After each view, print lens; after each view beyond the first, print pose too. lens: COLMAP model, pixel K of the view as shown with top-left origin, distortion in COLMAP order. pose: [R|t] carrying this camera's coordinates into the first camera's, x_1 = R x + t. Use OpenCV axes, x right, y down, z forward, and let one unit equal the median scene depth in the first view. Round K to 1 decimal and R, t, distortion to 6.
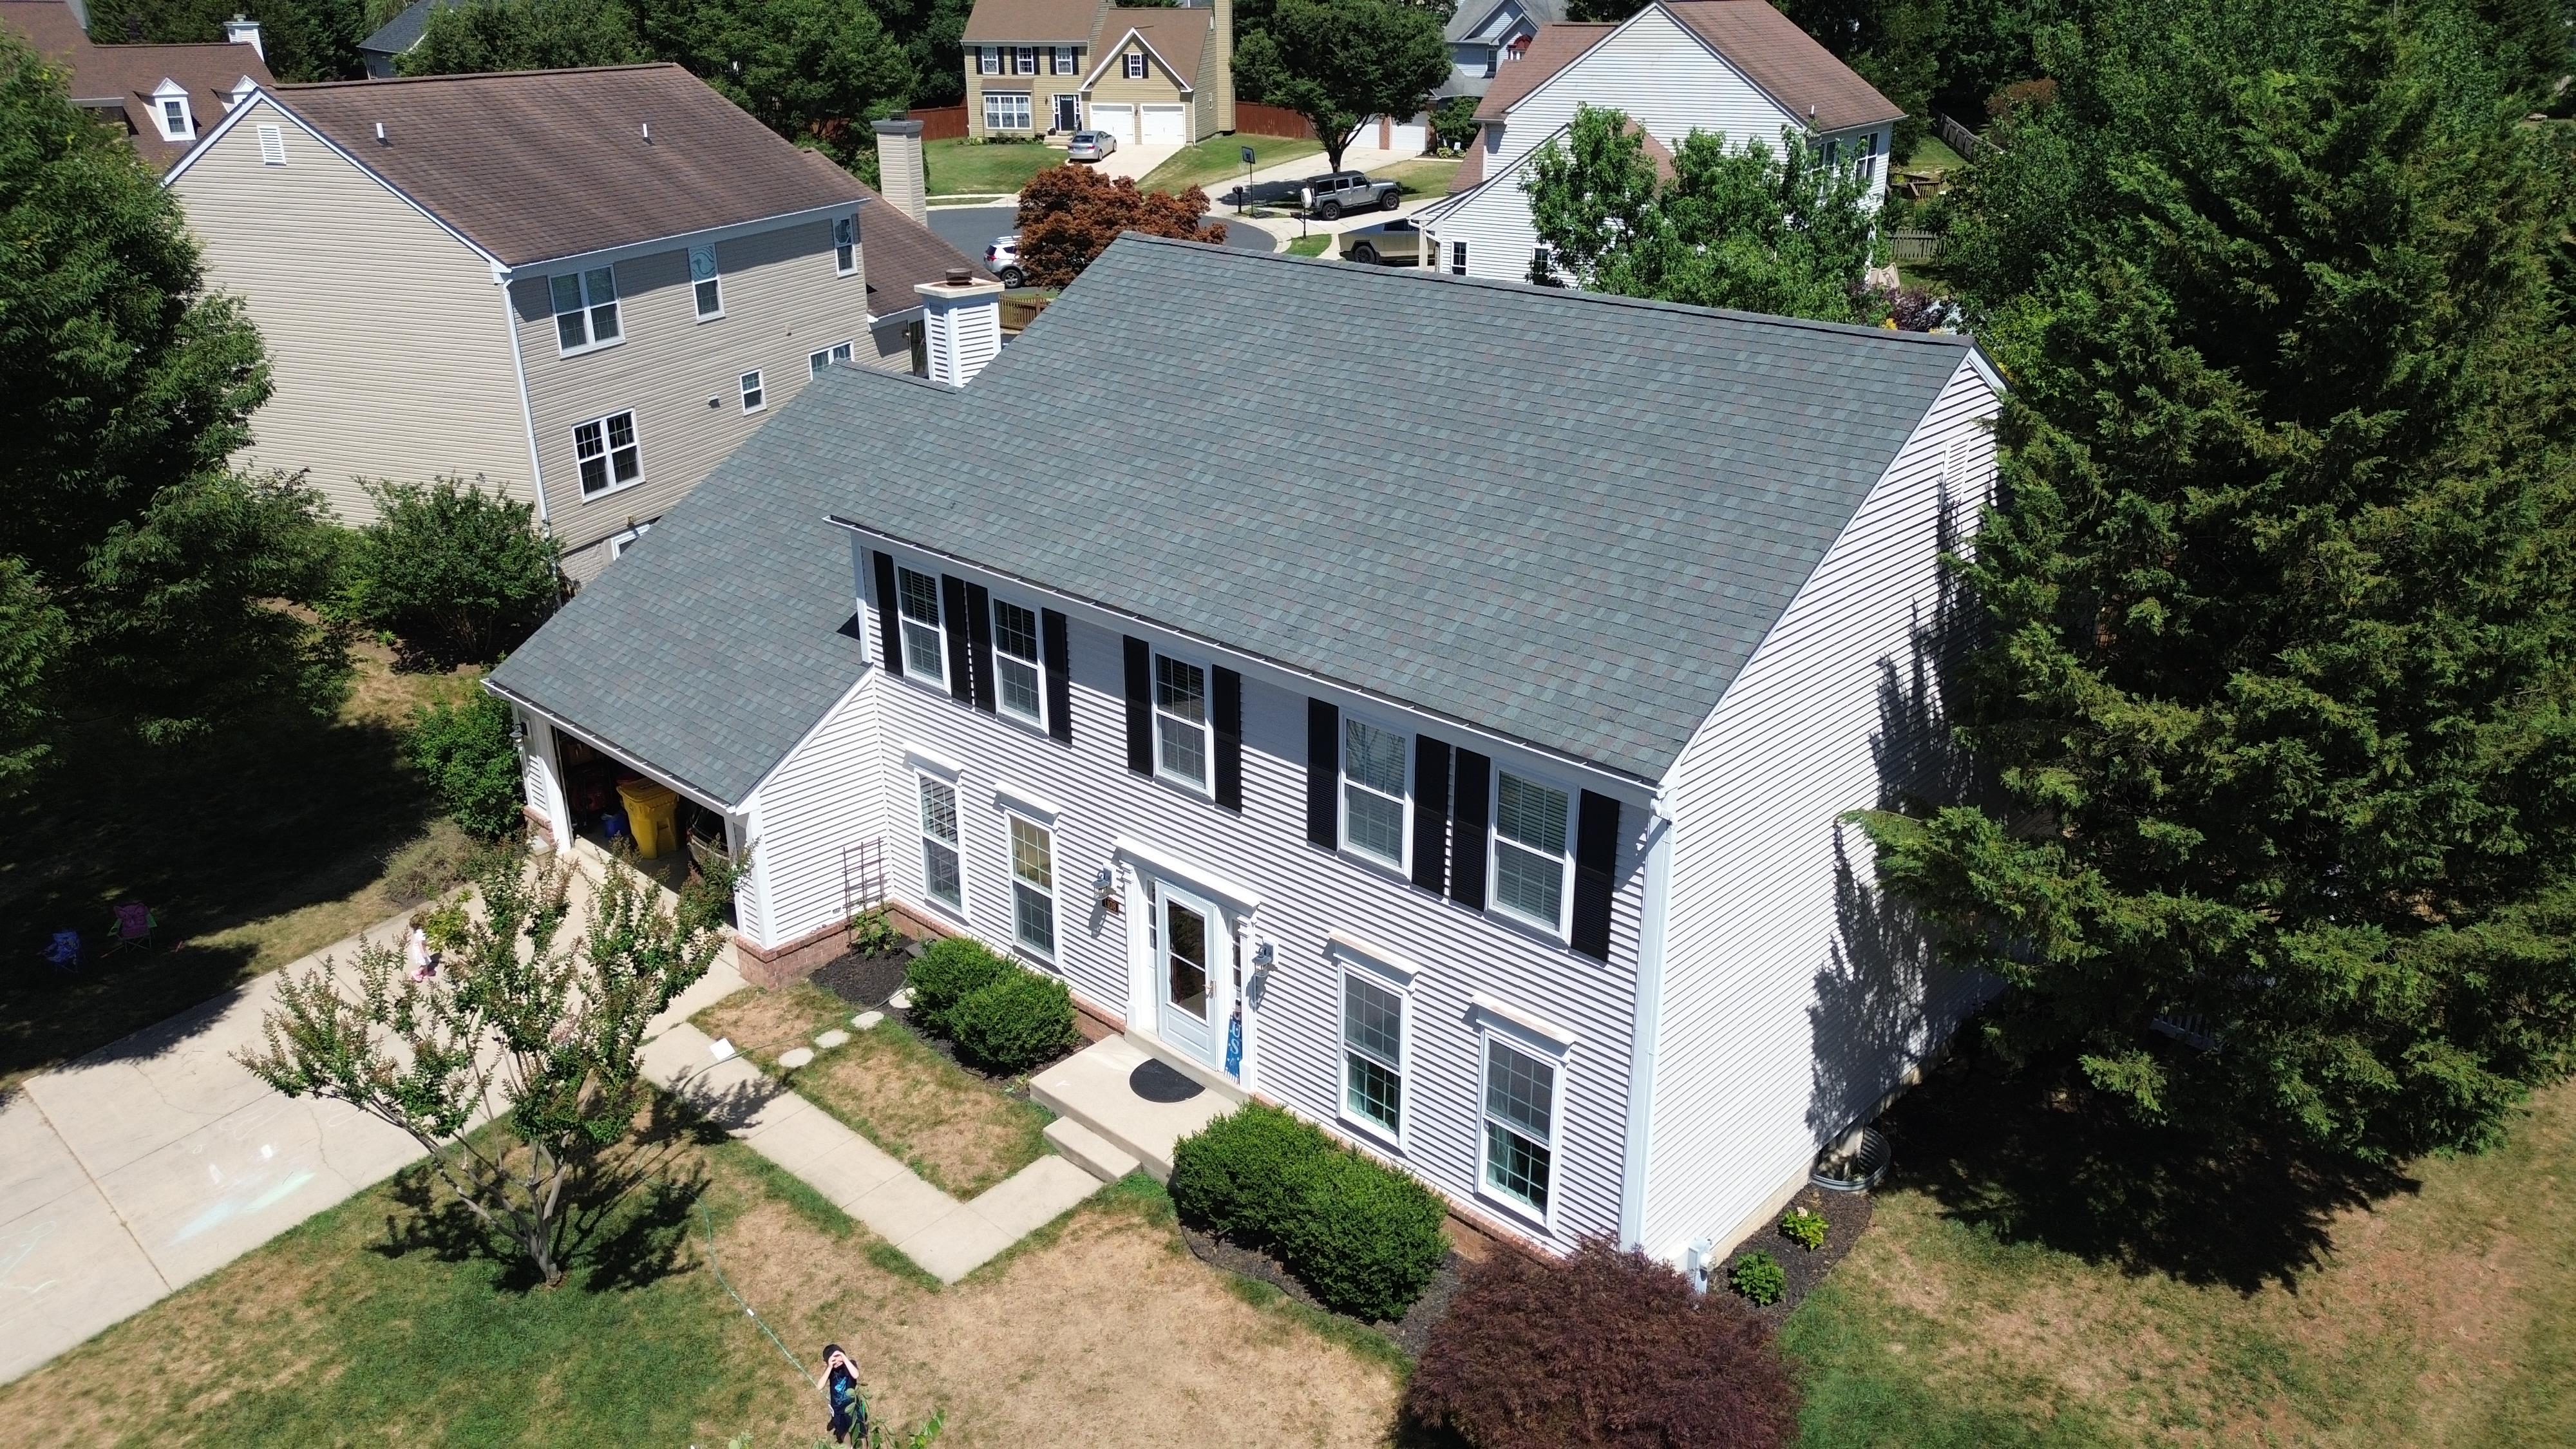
lens RADIAL K [[1825.1, 0, 1288.9], [0, 1825.1, 671.1], [0, 0, 1]] dist [0.045632, -0.002386]
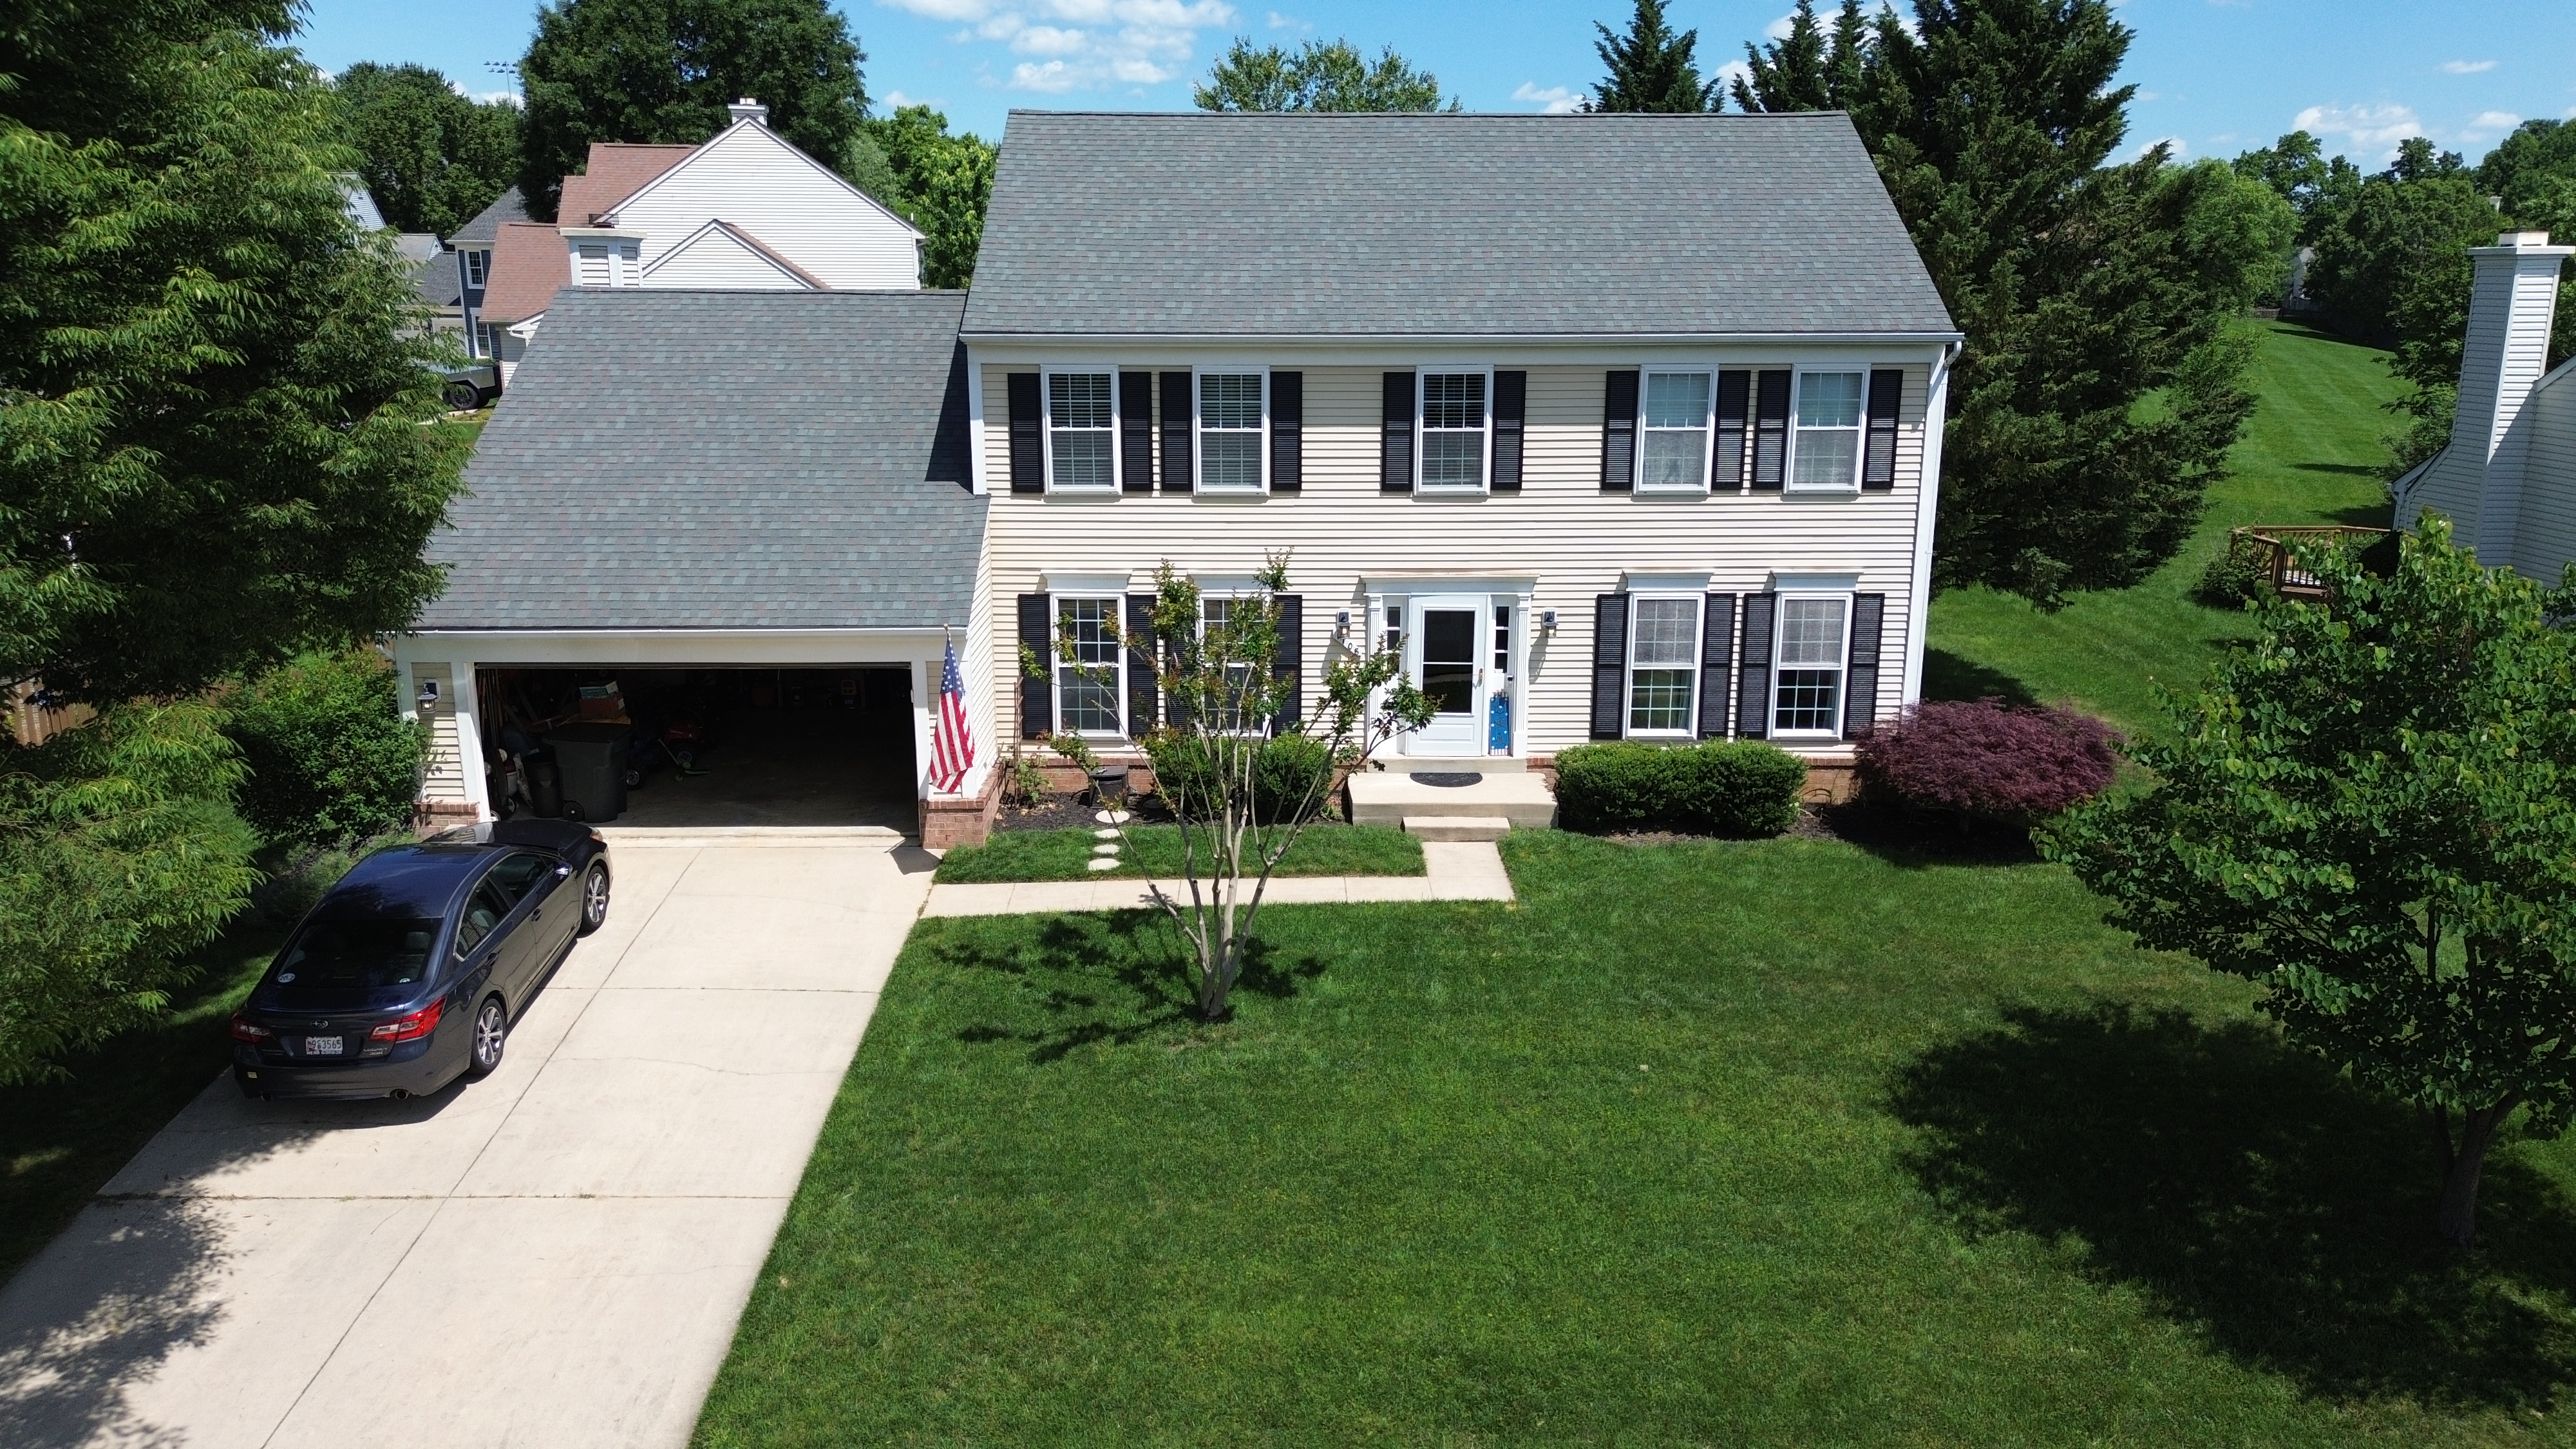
lens RADIAL K [[1828.7, 0, 1293.5], [0, 1828.7, 719.4], [0, 0, 1]] dist [0.053815, -0.044258]
pose [[0.724749, -0.158347, 0.670571, -0.861057], [0.241918, 0.969753, -0.032469, 0.199756], [-0.645147, 0.185755, 0.741135, 0.223392]]
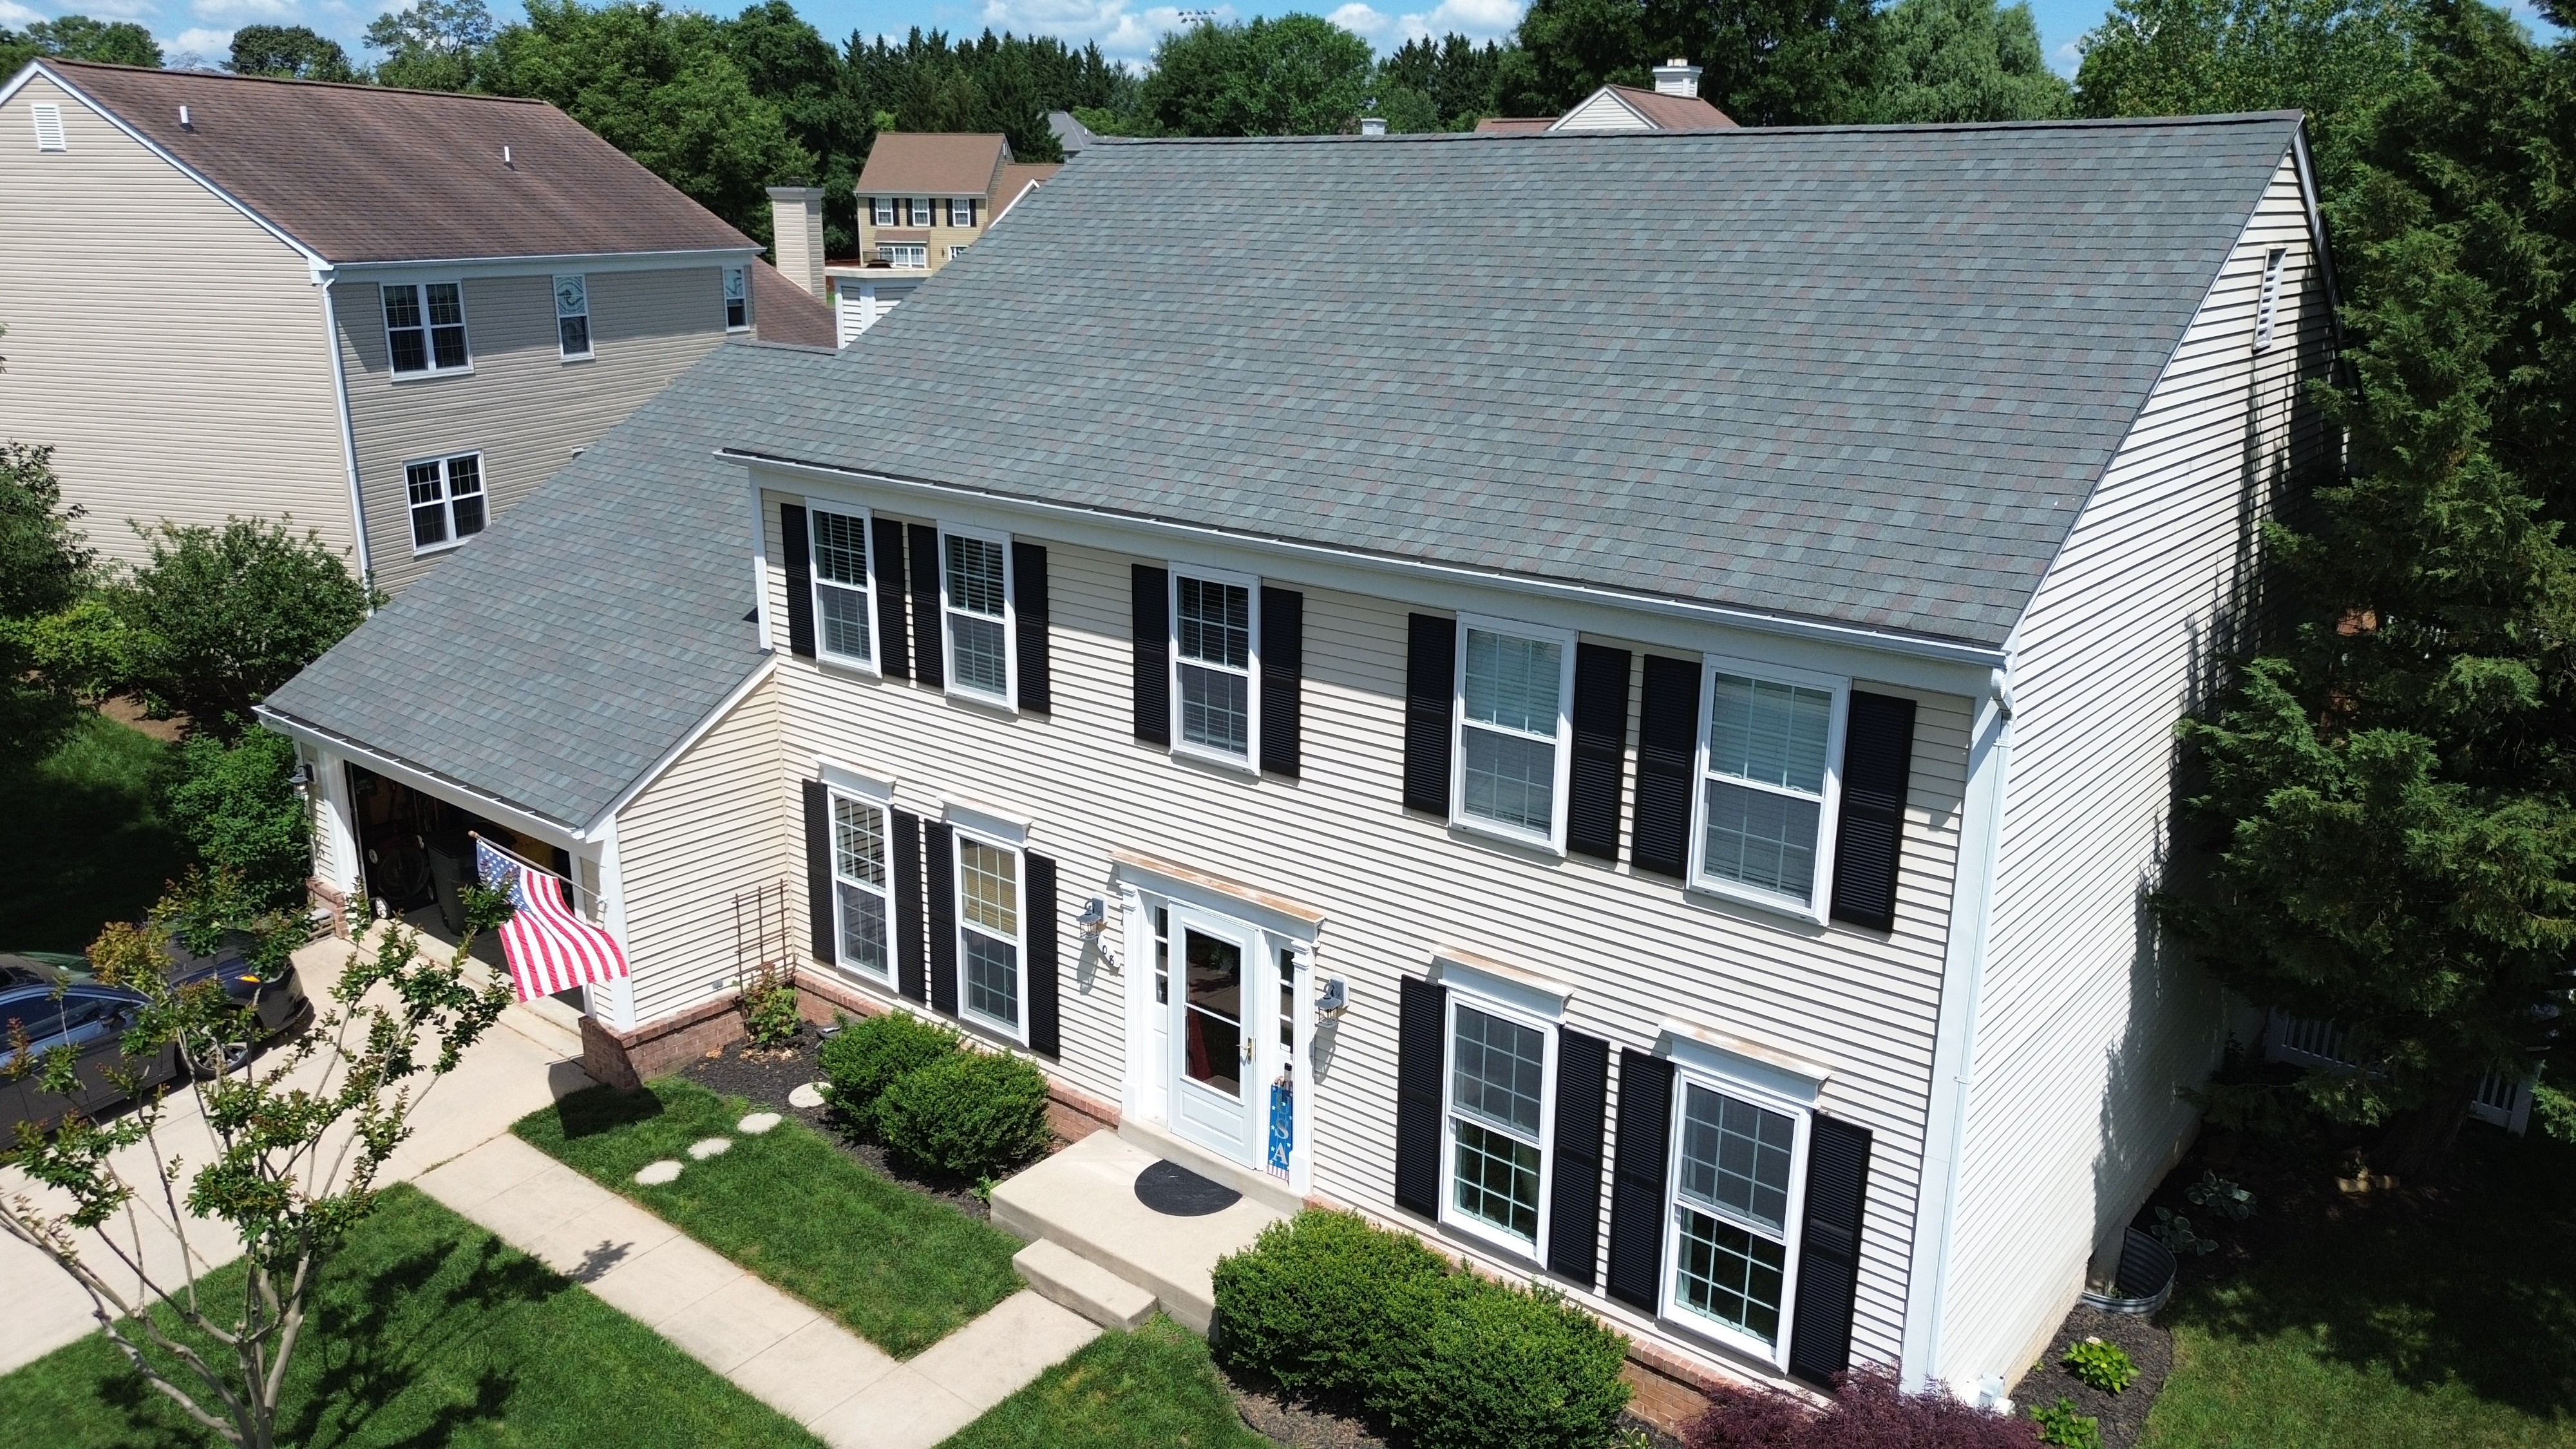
lens RADIAL K [[1828.0, 0, 1283.0], [0, 1828.0, 687.1], [0, 0, 1]] dist [0.037993, 0.001410]
pose [[0.998103, -0.004234, 0.061413, -0.069939], [0.010410, 0.994873, -0.100596, 0.099756], [-0.060672, 0.101044, 0.993030, 0.254914]]
